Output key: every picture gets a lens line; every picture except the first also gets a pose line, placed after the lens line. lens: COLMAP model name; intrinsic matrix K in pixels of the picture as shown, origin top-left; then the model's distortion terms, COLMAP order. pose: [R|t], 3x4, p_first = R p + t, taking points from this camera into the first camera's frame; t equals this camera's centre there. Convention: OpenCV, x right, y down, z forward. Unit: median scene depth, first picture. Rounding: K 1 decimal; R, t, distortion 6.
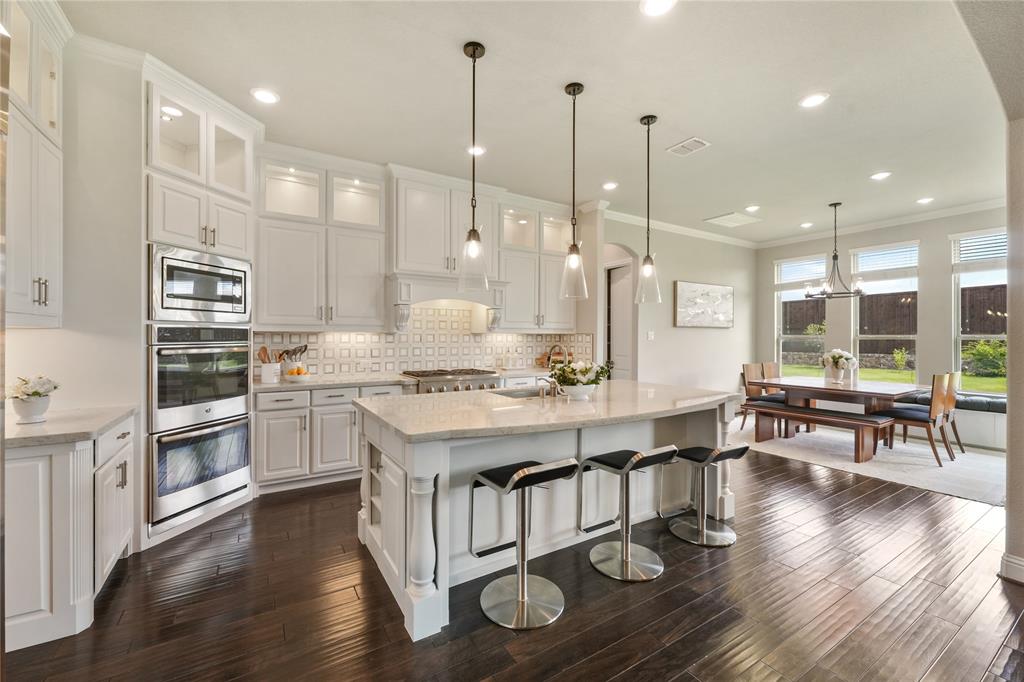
lens RADIAL K [[414.3, 0, 516.1], [0, 414.3, 338.1], [0, 0, 1]] dist [0.003320, -0.000169]
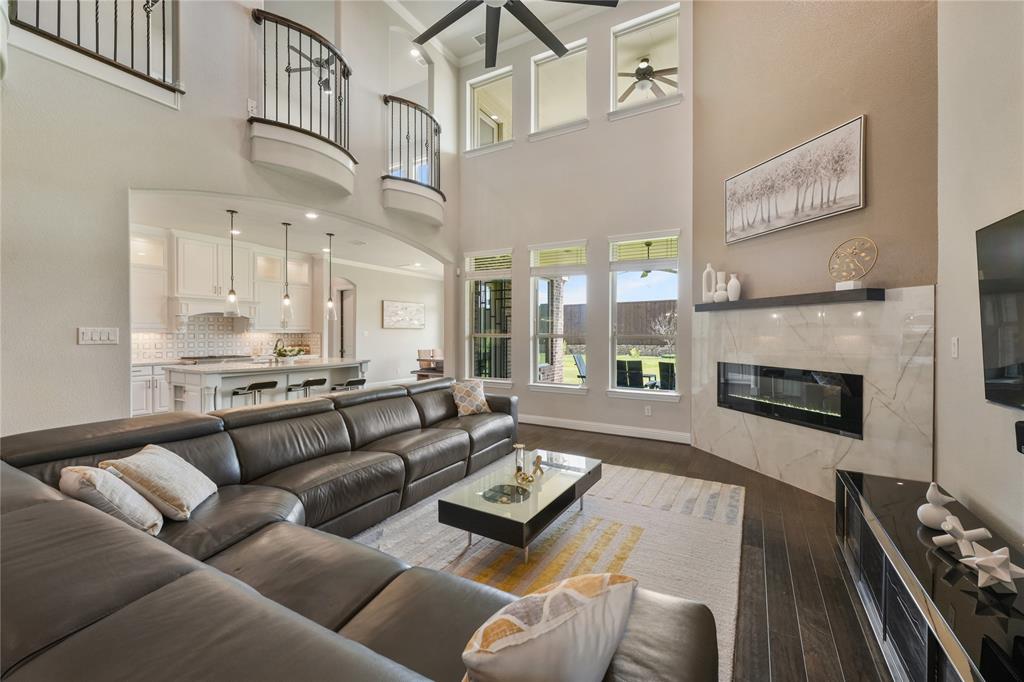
lens RADIAL K [[414.3, 0, 516.8], [0, 414.3, 337.0], [0, 0, 1]] dist [0.003320, -0.000169]
pose [[0.886773, -0.005485, 0.462173, 0.123361], [0.001961, 0.999965, 0.008105, -0.007075], [-0.462201, -0.006280, 0.886753, -0.940959]]
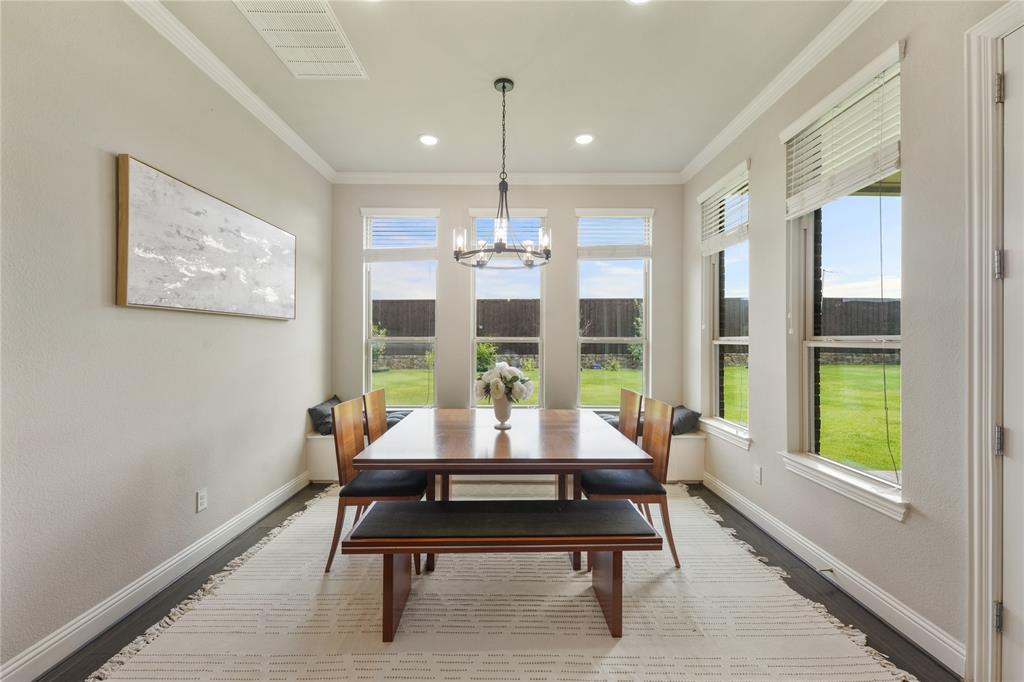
lens RADIAL K [[414.3, 0, 512.4], [0, 414.3, 338.6], [0, 0, 1]] dist [0.003320, -0.000169]
pose [[0.532566, 0.003568, 0.846381, 0.365732], [0.000115, 0.999991, -0.004288, -0.001764], [-0.846389, 0.002381, 0.532560, 0.775716]]
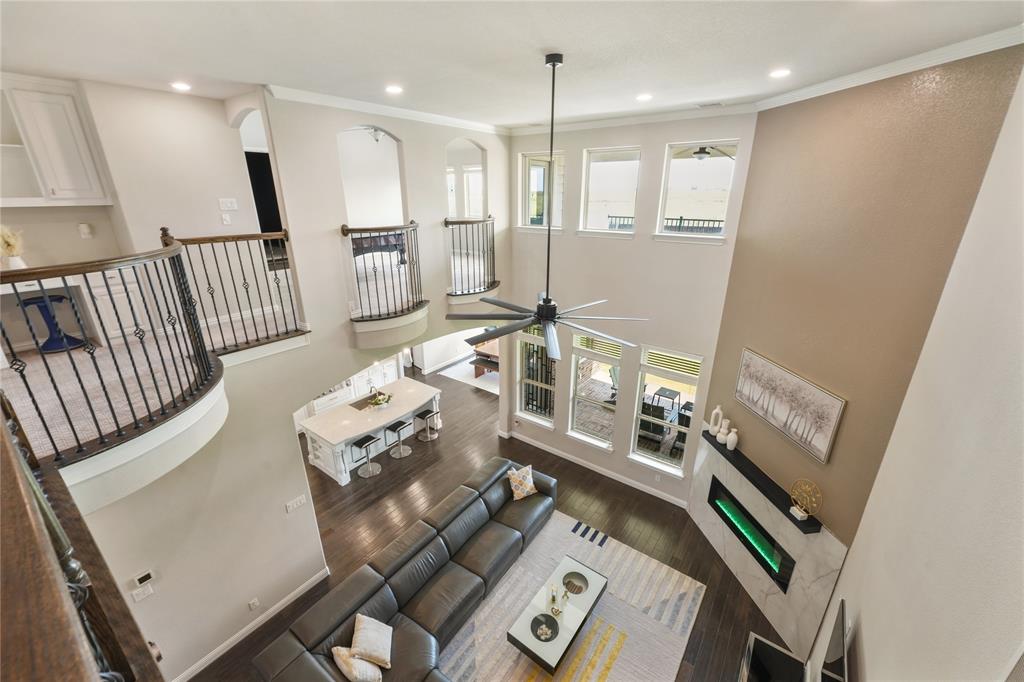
lens RADIAL K [[414.3, 0, 515.3], [0, 414.3, 340.2], [0, 0, 1]] dist [0.003320, -0.000169]
pose [[0.933409, -0.127905, 0.335242, 0.061174], [0.002825, 0.936900, 0.349587, -0.784356], [-0.358802, -0.325361, 0.874872, -1.051022]]
